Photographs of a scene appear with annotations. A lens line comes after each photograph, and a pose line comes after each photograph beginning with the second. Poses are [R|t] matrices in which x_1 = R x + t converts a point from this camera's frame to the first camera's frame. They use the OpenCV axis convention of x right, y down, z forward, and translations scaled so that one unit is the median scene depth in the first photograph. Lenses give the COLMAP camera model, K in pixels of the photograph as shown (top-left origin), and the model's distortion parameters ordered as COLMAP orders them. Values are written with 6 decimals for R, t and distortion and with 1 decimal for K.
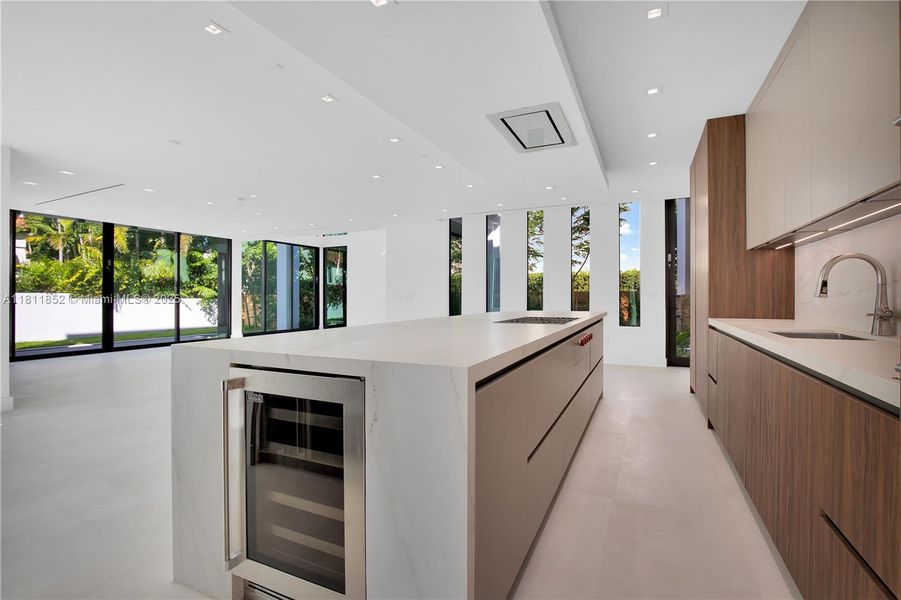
lens RADIAL K [[420.1, 0, 450.5], [0, 420.1, 300.0], [0, 0, 1]] dist [-0.018928, -0.000281]
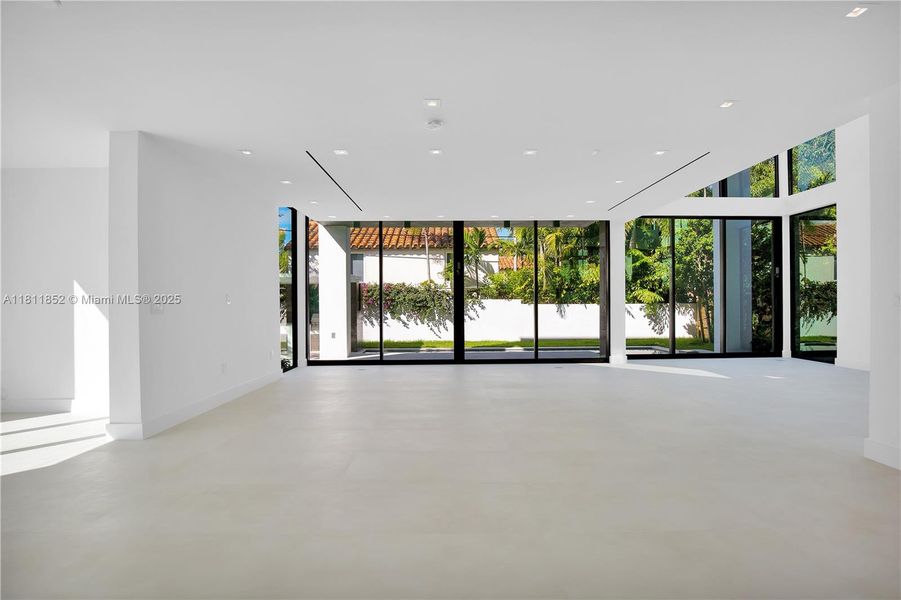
lens RADIAL K [[420.1, 0, 450.5], [0, 420.1, 300.0], [0, 0, 1]] dist [-0.018928, -0.000281]
pose [[0.450482, -0.010366, -0.892725, -0.004880], [0.001723, 0.999941, -0.010742, -0.003389], [0.892784, 0.003301, 0.450474, 0.327025]]
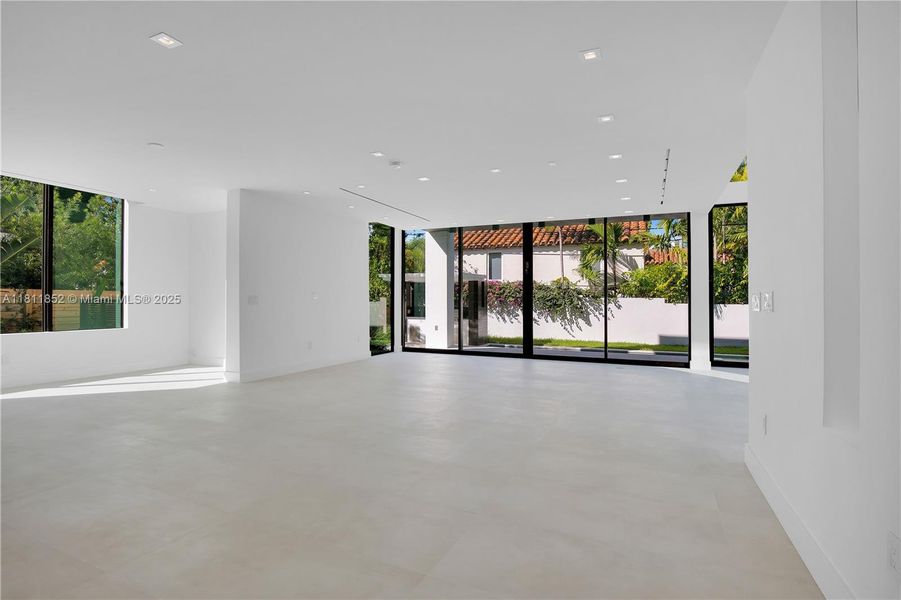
lens RADIAL K [[439.9, 0, 450.5], [0, 439.9, 300.0], [0, 0, 1]] dist [-0.000117, -0.000122]
pose [[0.038004, -0.002135, -0.999275, 0.109034], [-0.012218, 0.999922, -0.002601, -0.003161], [0.999203, 0.012308, 0.037975, 0.450777]]
